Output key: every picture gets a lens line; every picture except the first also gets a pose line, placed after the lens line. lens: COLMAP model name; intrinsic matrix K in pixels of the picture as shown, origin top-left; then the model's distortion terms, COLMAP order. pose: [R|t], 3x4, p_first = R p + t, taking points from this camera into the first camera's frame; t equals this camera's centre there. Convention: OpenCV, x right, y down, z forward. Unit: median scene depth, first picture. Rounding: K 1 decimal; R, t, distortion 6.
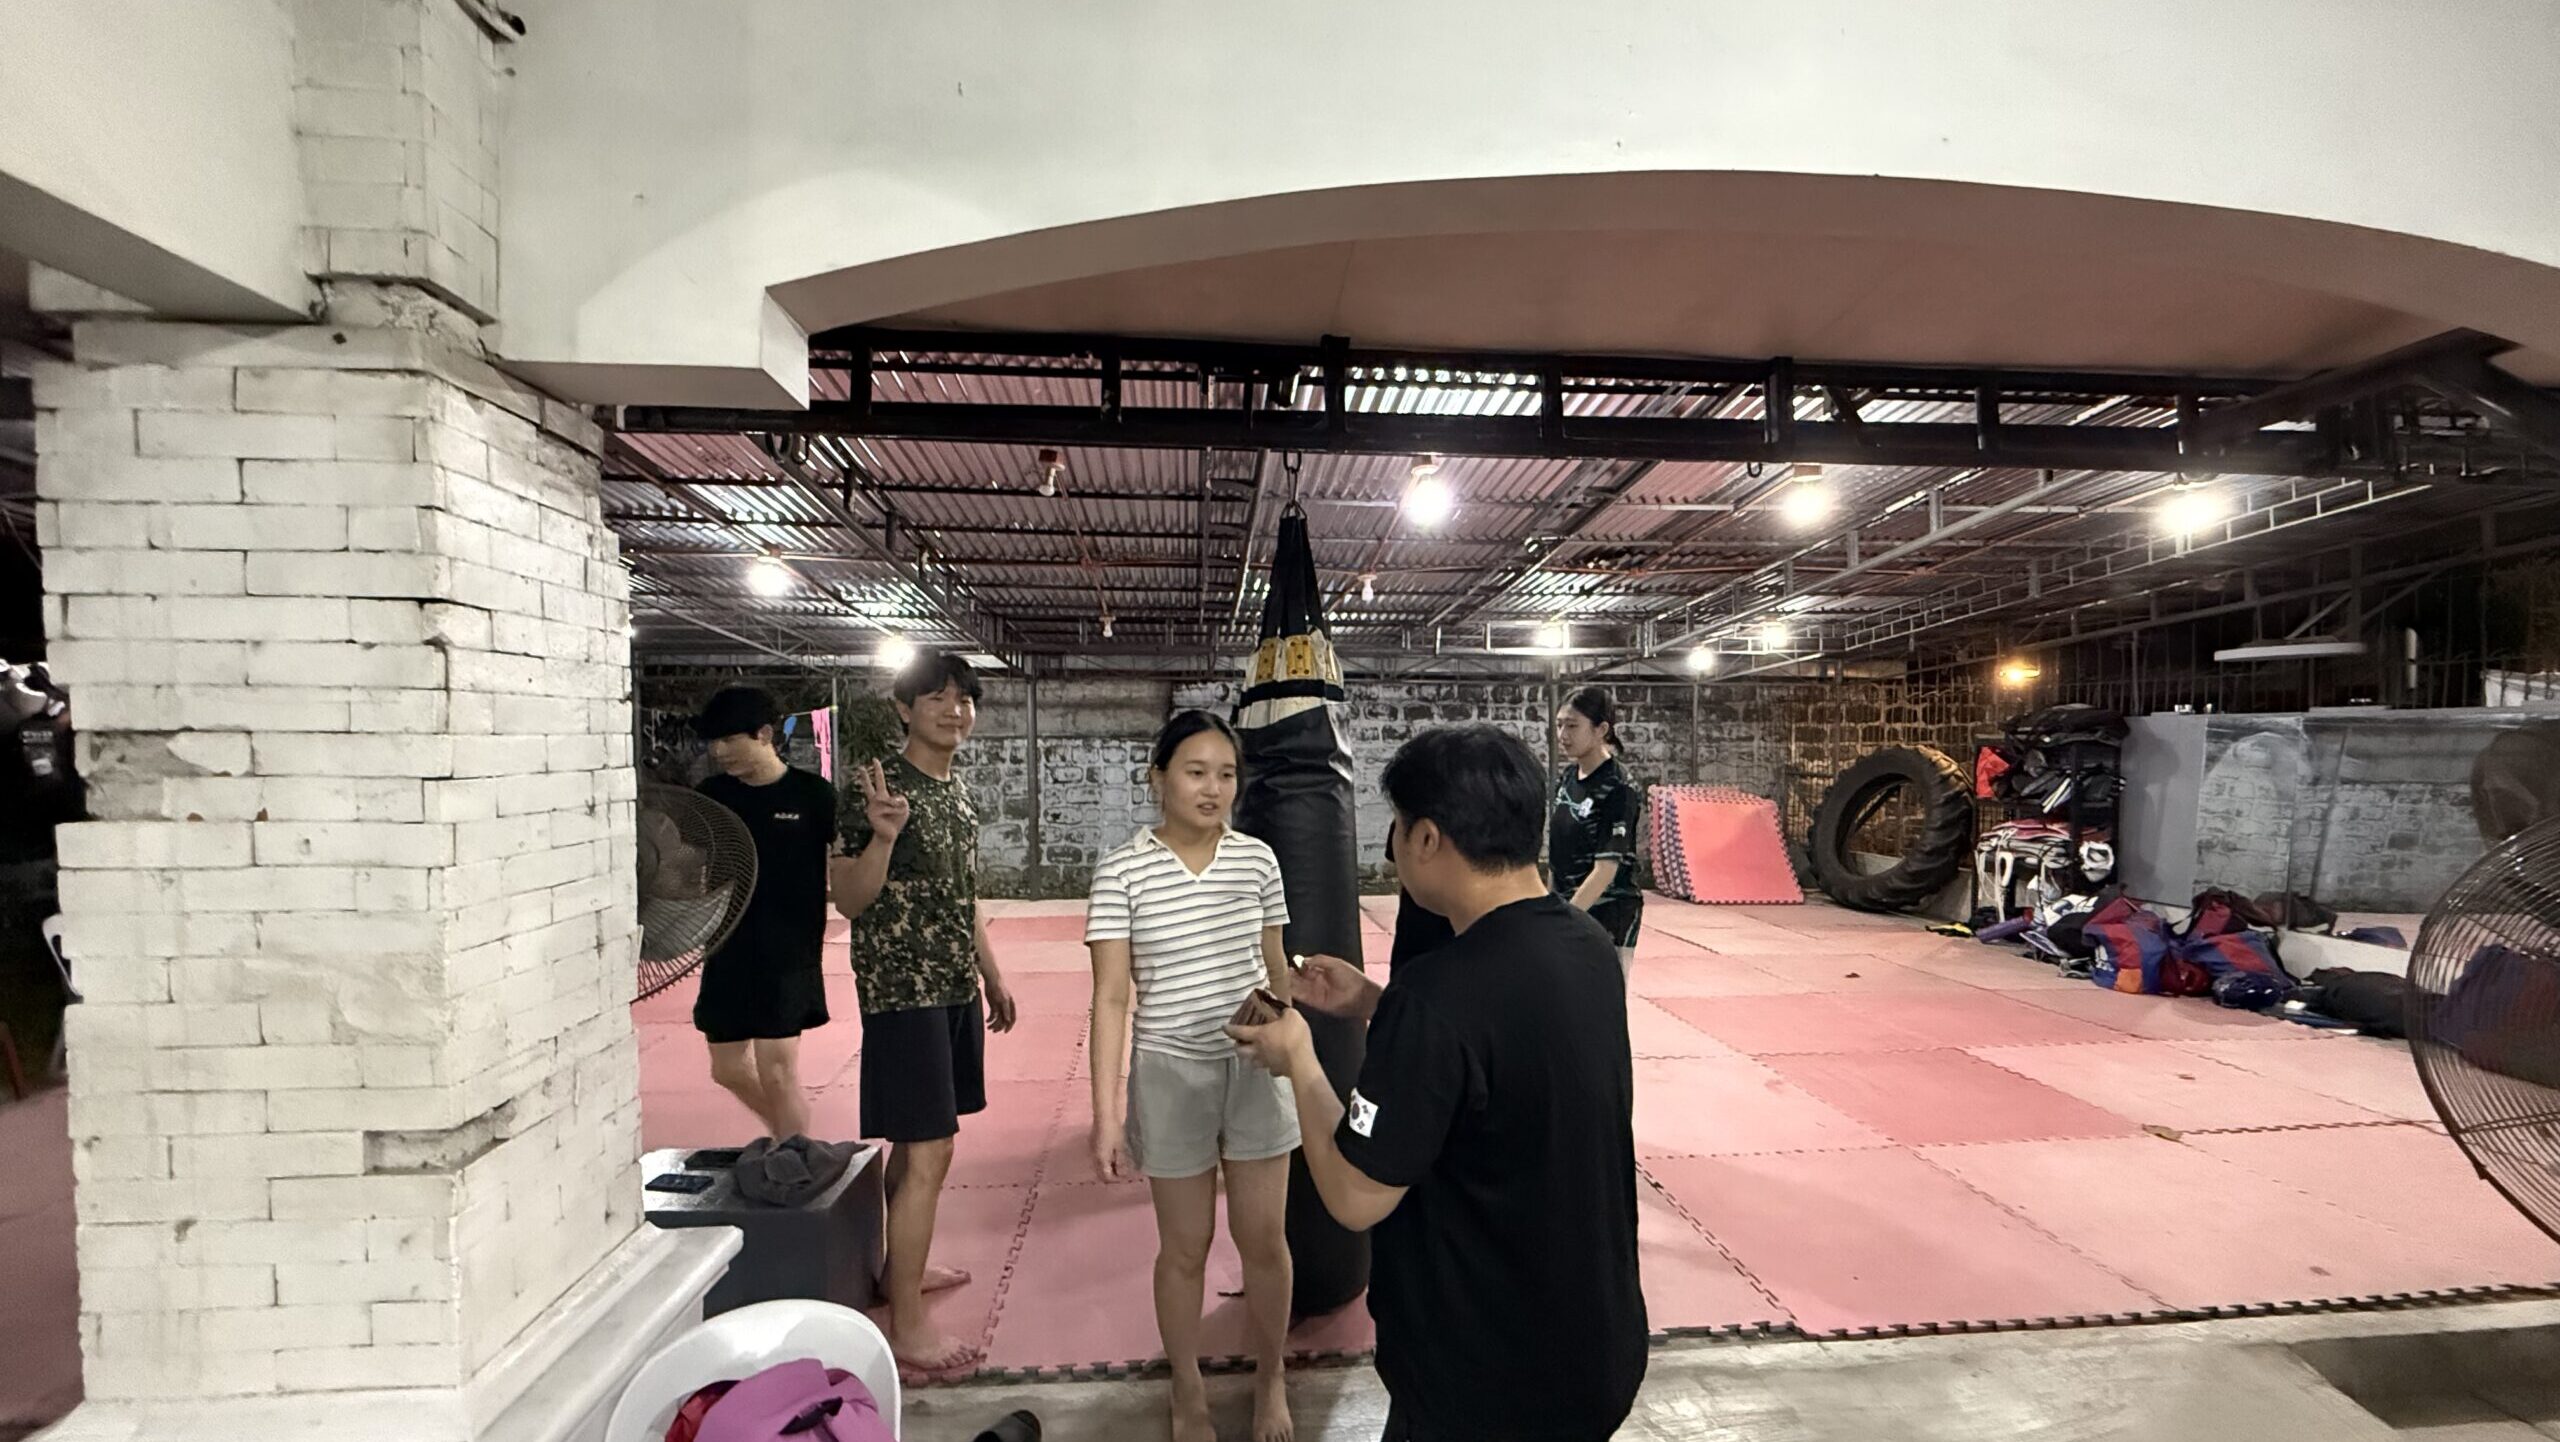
lens RADIAL K [[994.7, 0, 1266.7], [0, 994.7, 728.1], [0, 0, 1]] dist [0.000884, -0.000073]
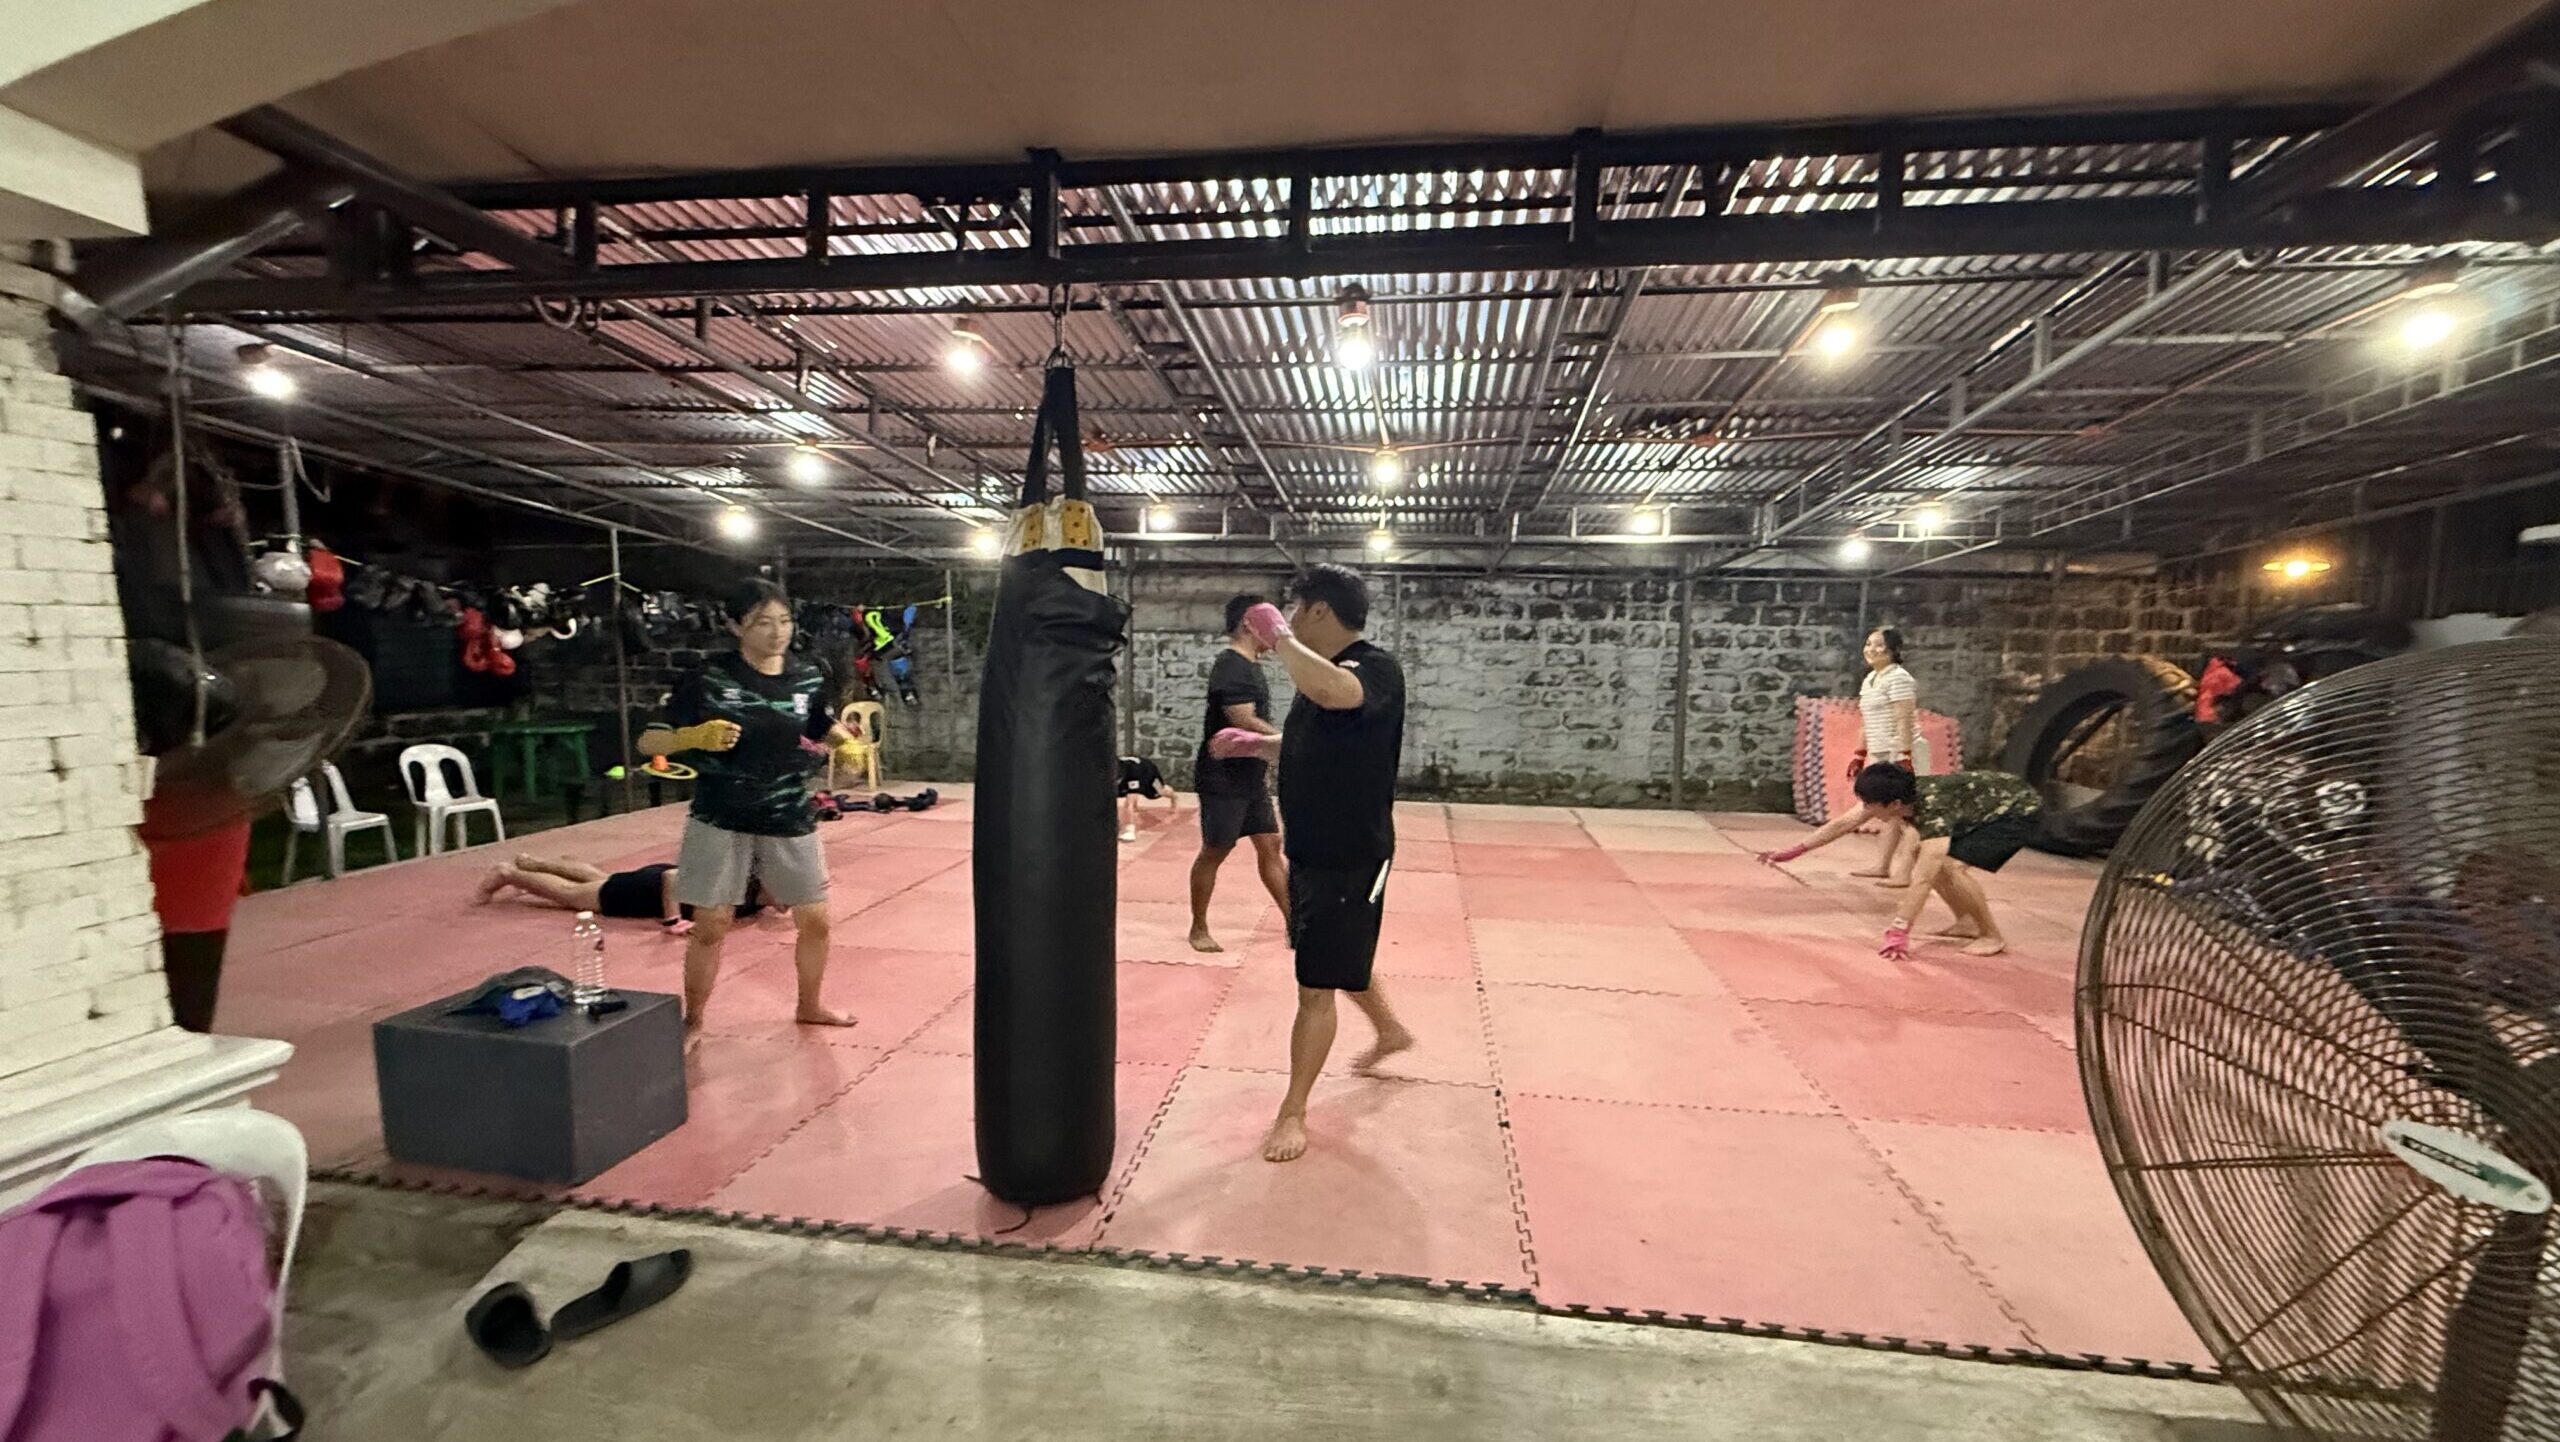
lens RADIAL K [[1005.9, 0, 1280.0], [0, 1005.9, 721.0], [0, 0, 1]] dist [0.000762, 0.000122]
pose [[0.975205, 0.035154, -0.218493, 0.168896], [-0.015965, 0.995906, 0.088979, 0.009454], [0.220726, -0.083284, 0.971773, 0.047390]]
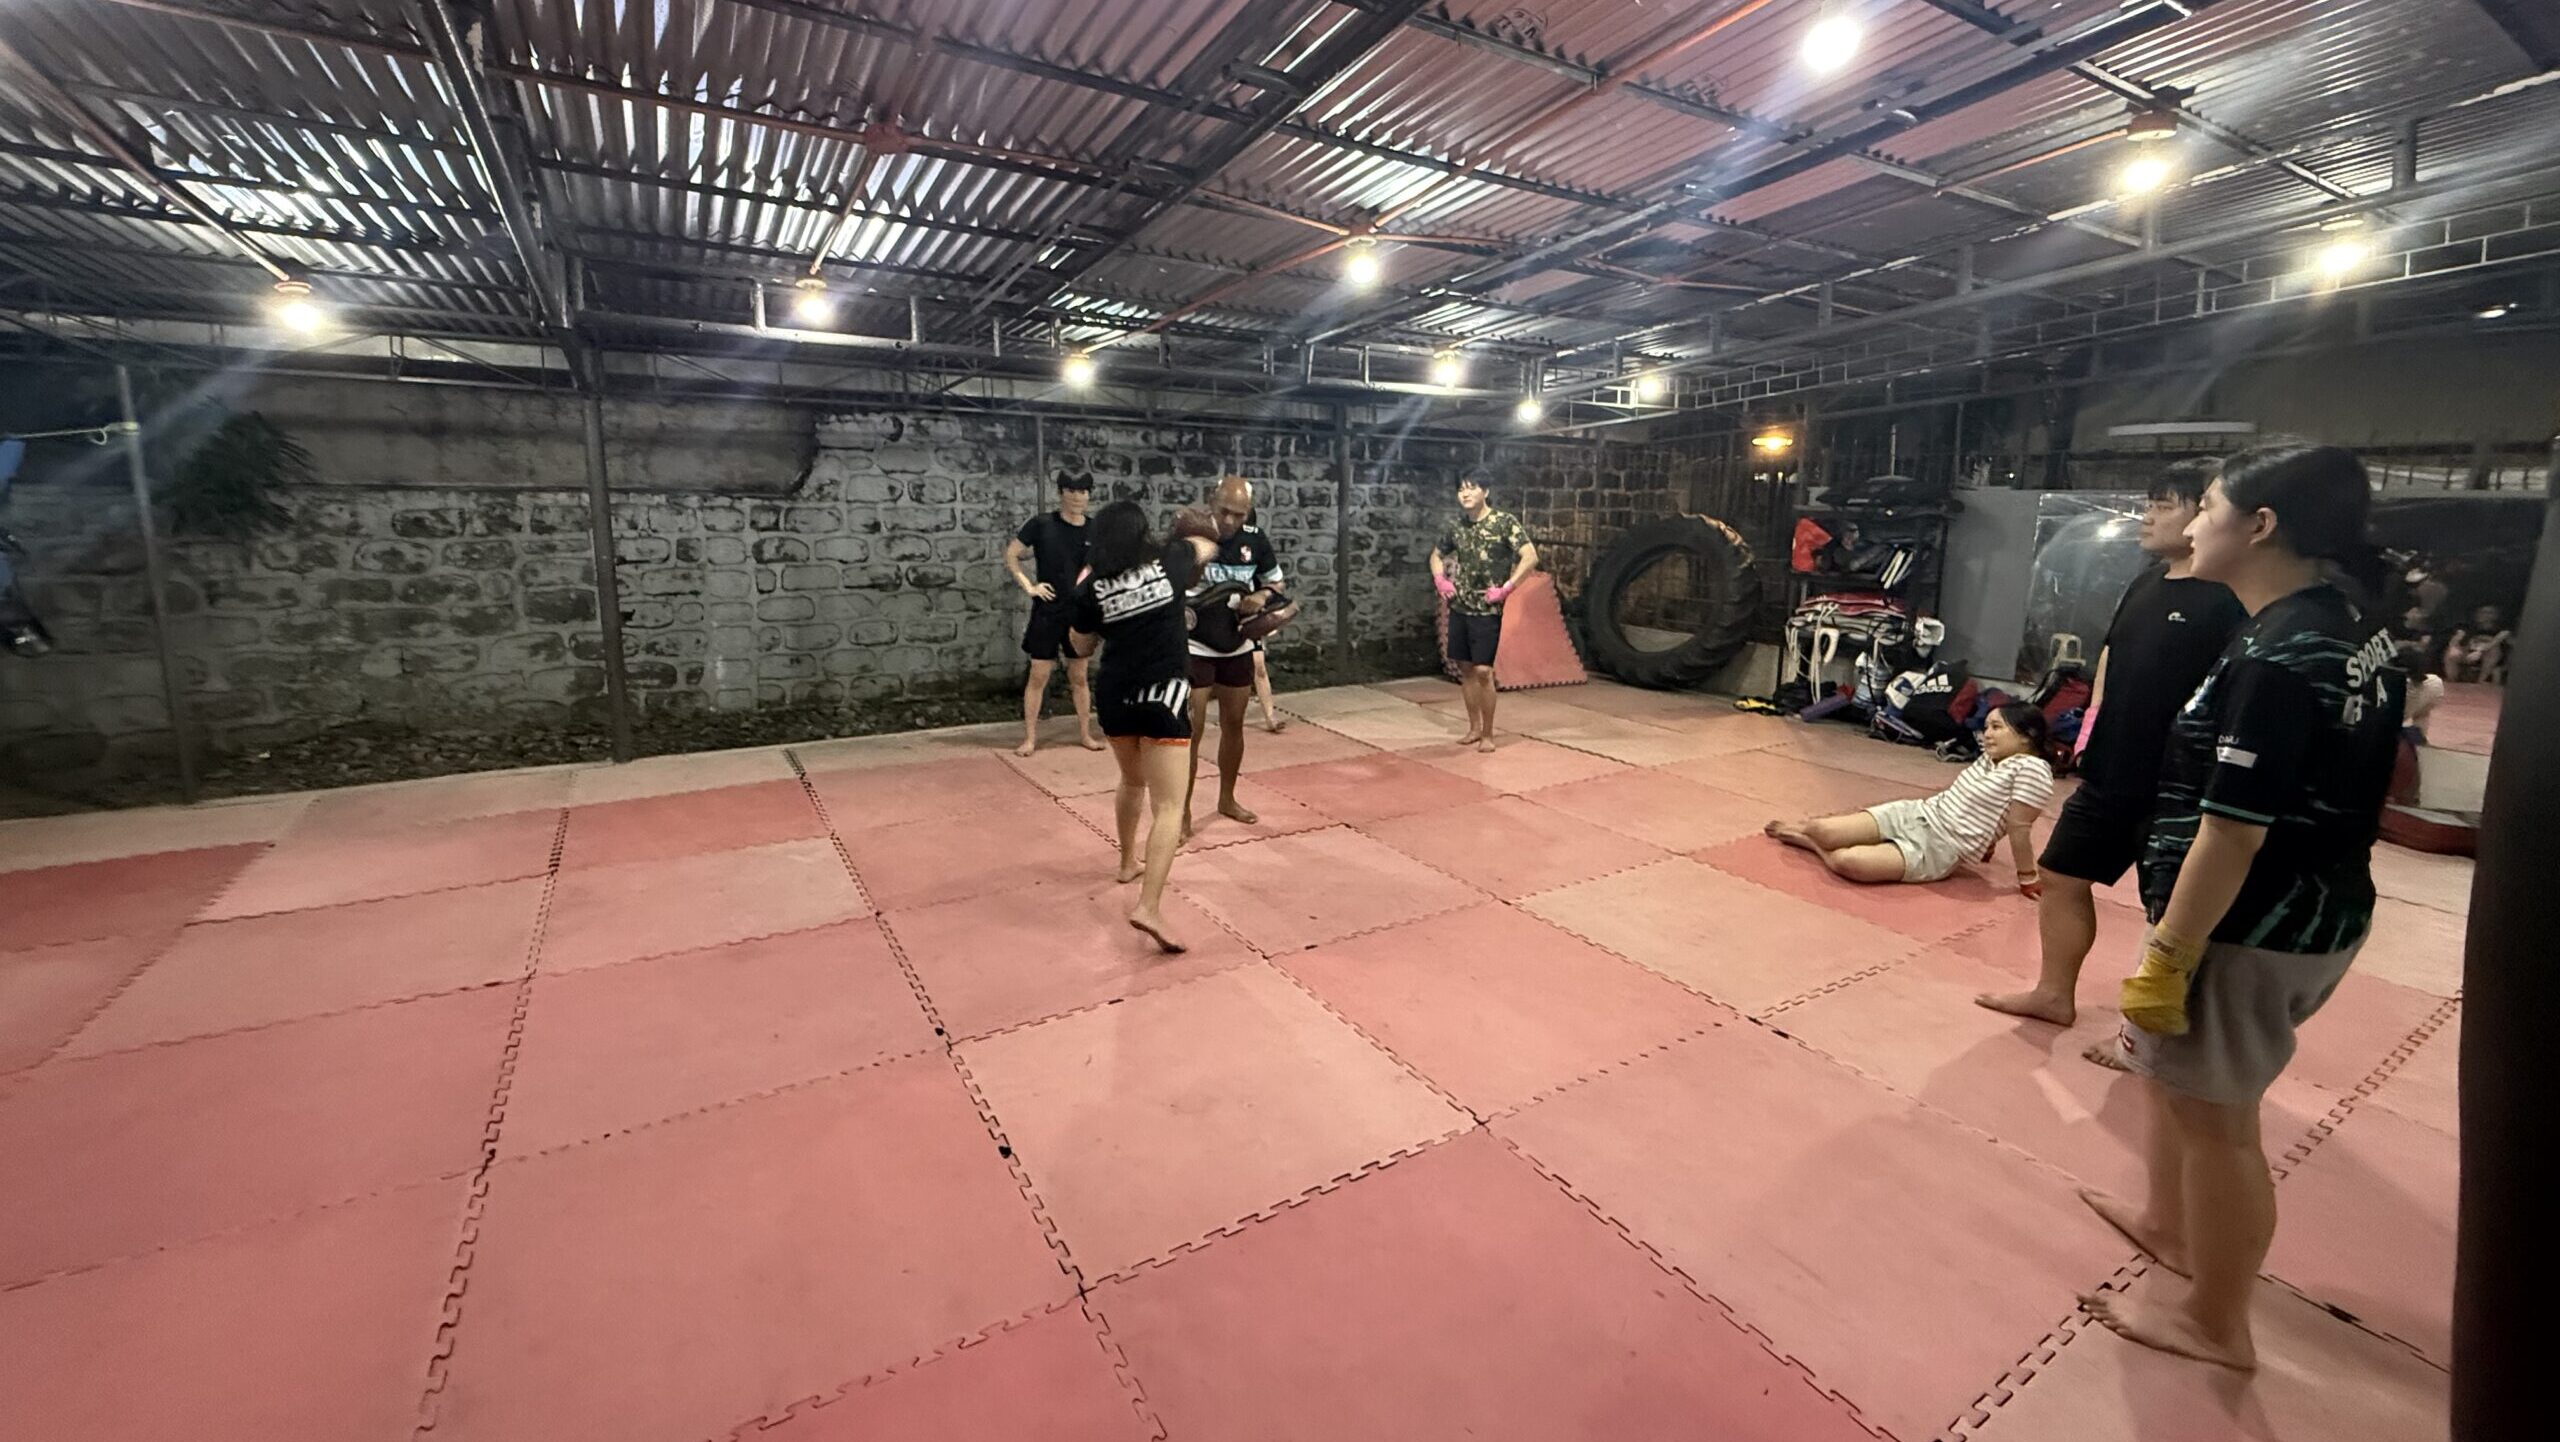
lens RADIAL K [[1003.1, 0, 1245.1], [0, 1003.1, 627.3], [0, 0, 1]] dist [0.000669, -0.000180]
pose [[0.899412, -0.043849, 0.434898, -0.187192], [-0.019528, 0.989931, 0.140197, -0.002345], [-0.436666, -0.134588, 0.889499, 0.357938]]
